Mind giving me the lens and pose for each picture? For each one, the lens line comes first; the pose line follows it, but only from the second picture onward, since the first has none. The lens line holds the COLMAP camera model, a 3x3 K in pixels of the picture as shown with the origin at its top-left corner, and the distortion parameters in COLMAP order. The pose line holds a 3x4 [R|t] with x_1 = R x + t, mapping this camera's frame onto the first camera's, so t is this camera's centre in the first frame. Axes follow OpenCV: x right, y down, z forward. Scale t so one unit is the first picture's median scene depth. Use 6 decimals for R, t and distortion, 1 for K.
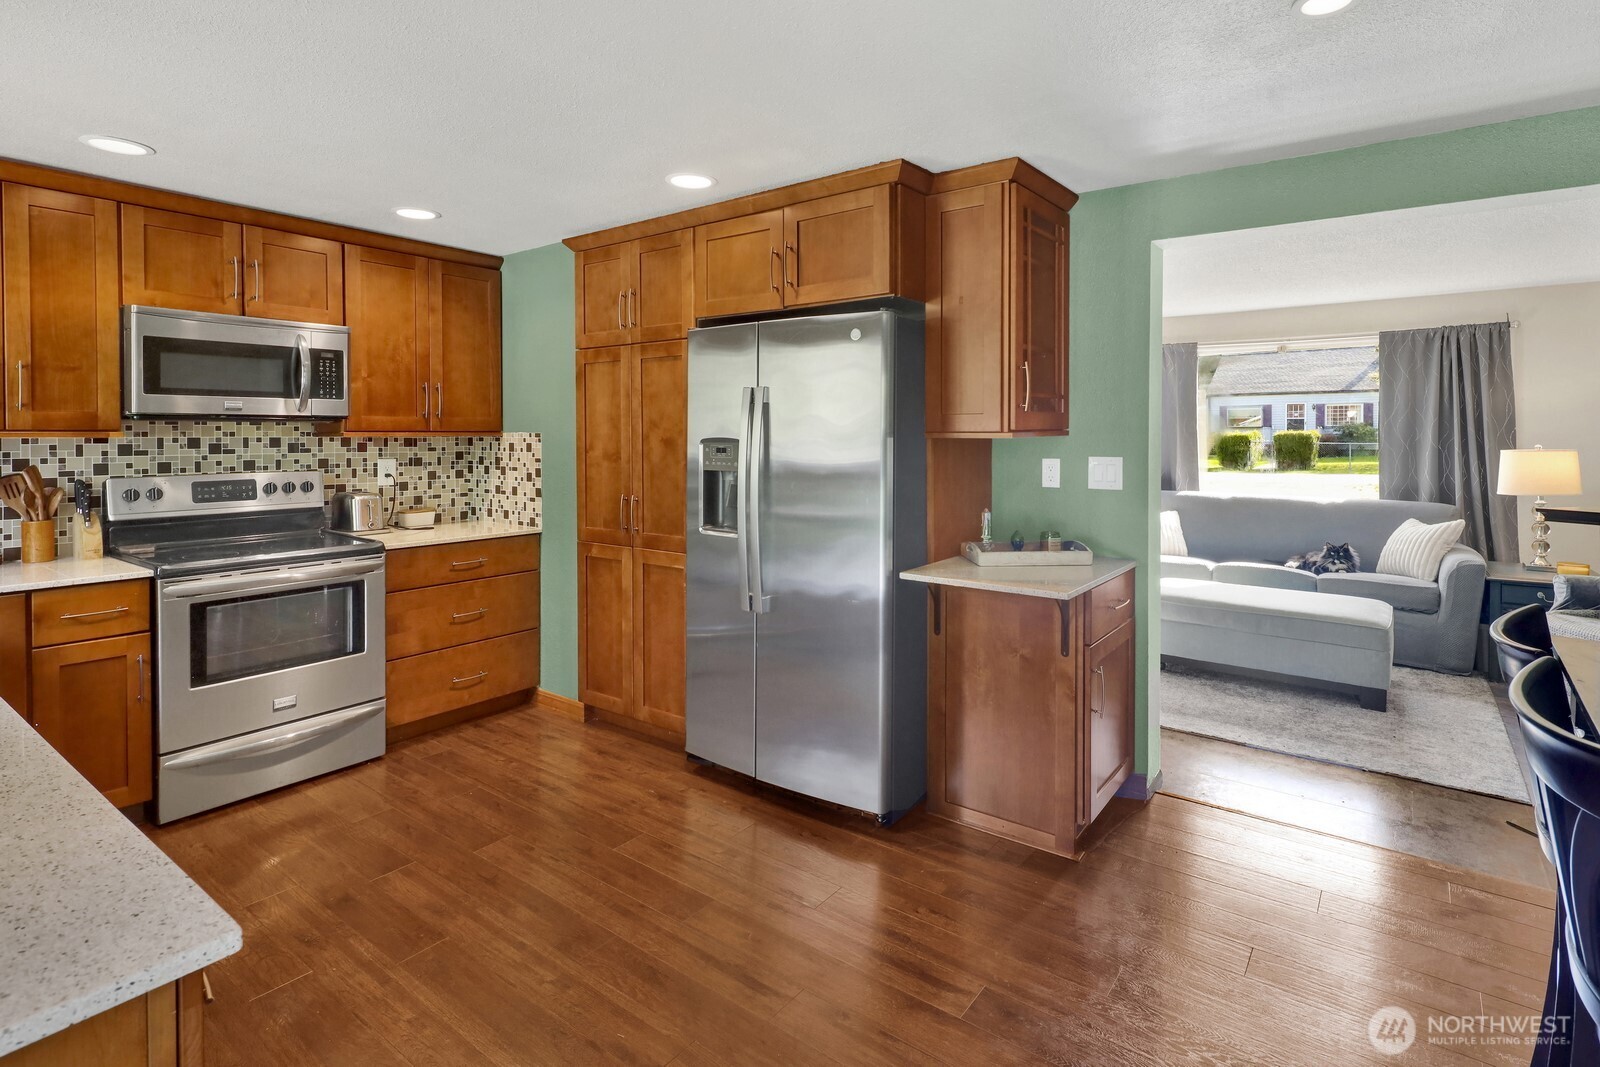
lens RADIAL K [[805.0, 0, 804.7], [0, 805.0, 441.8], [0, 0, 1]] dist [0.018917, -0.006522]
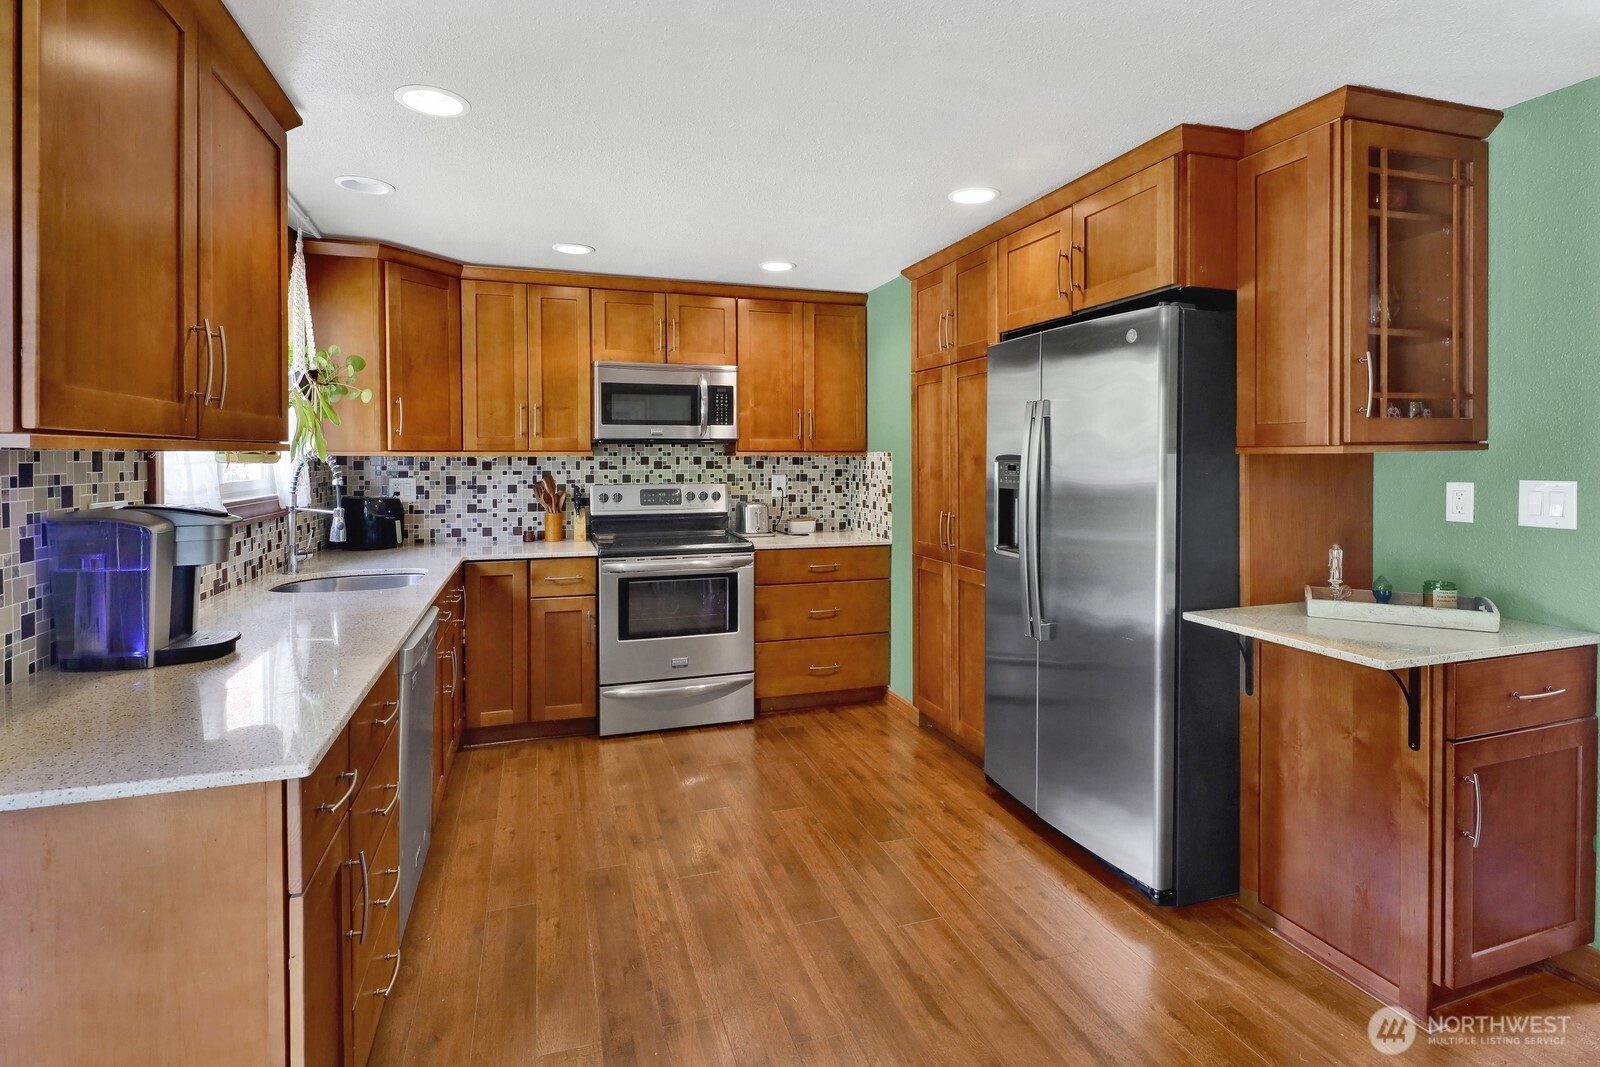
lens RADIAL K [[805.0, 0, 810.7], [0, 805.0, 464.8], [0, 0, 1]] dist [0.018917, -0.006522]
pose [[0.821732, 0.003592, -0.569863, 0.223054], [-0.003464, 0.999993, 0.001308, 0.005555], [0.569864, 0.000899, 0.821739, 0.060826]]
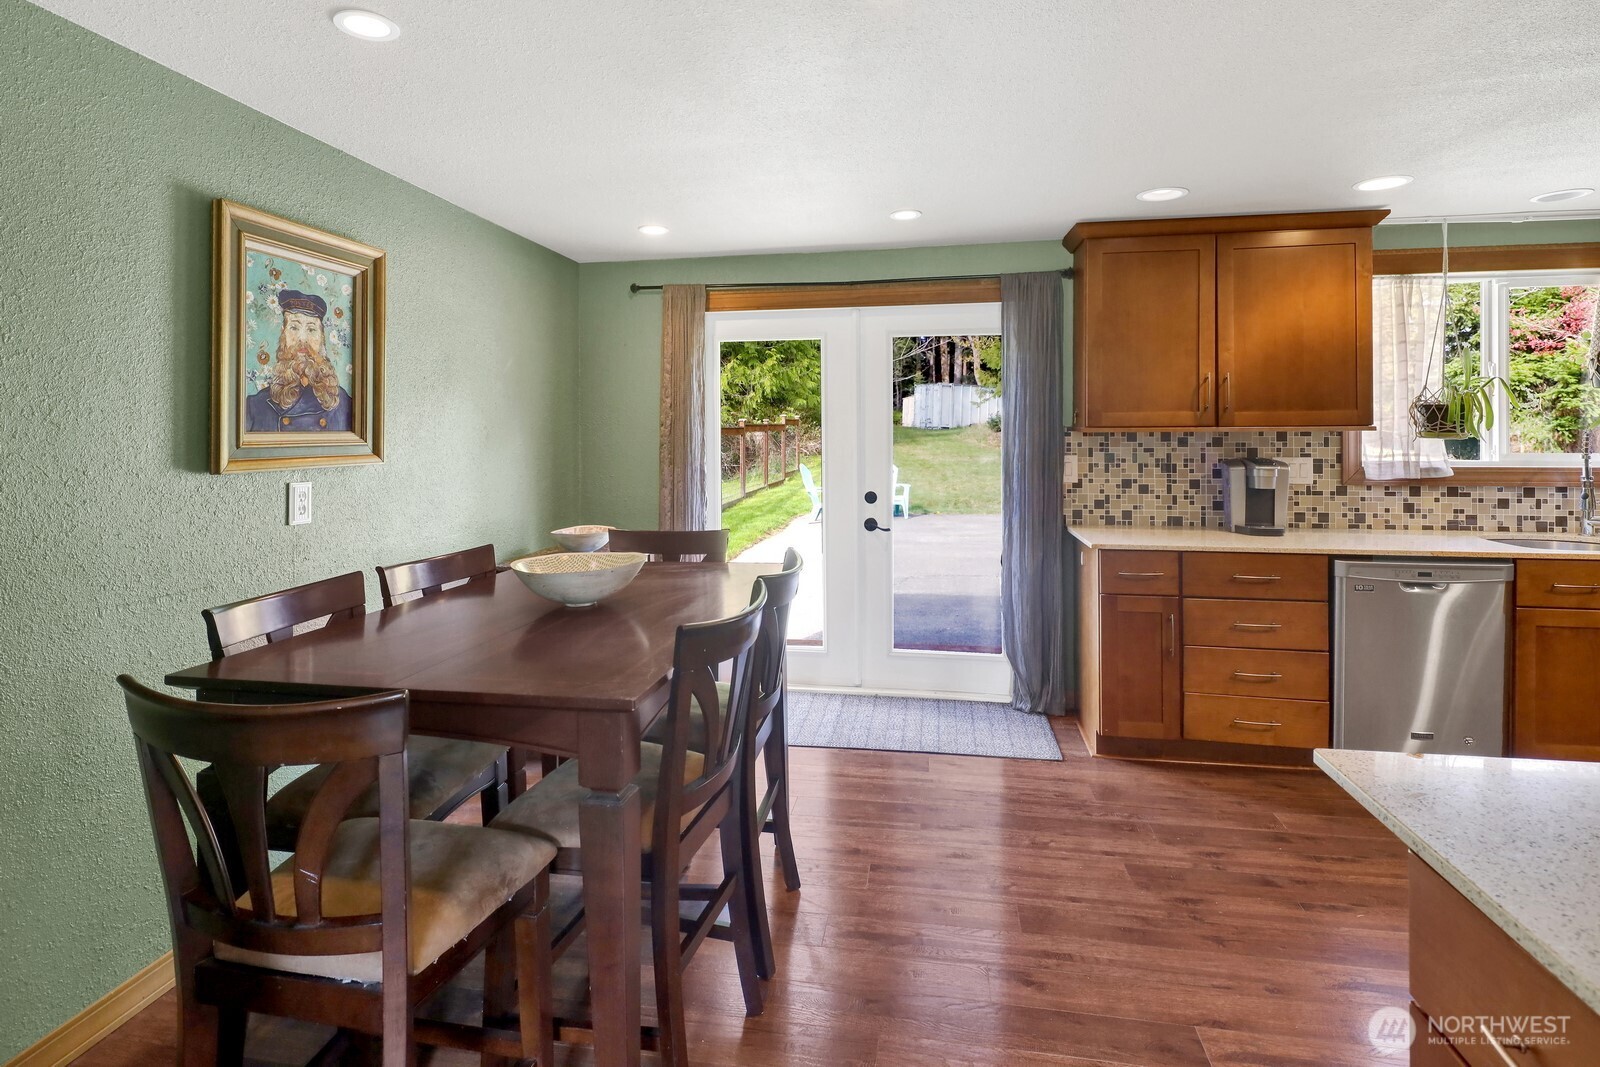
lens RADIAL K [[787.0, 0, 789.5], [0, 787.0, 430.4], [0, 0, 1]] dist [-0.004847, -0.000158]
pose [[-0.899288, 0.000618, -0.437356, 0.585245], [-0.002885, 0.999969, 0.007345, -0.008507], [0.437347, 0.007867, -0.899258, 0.912870]]
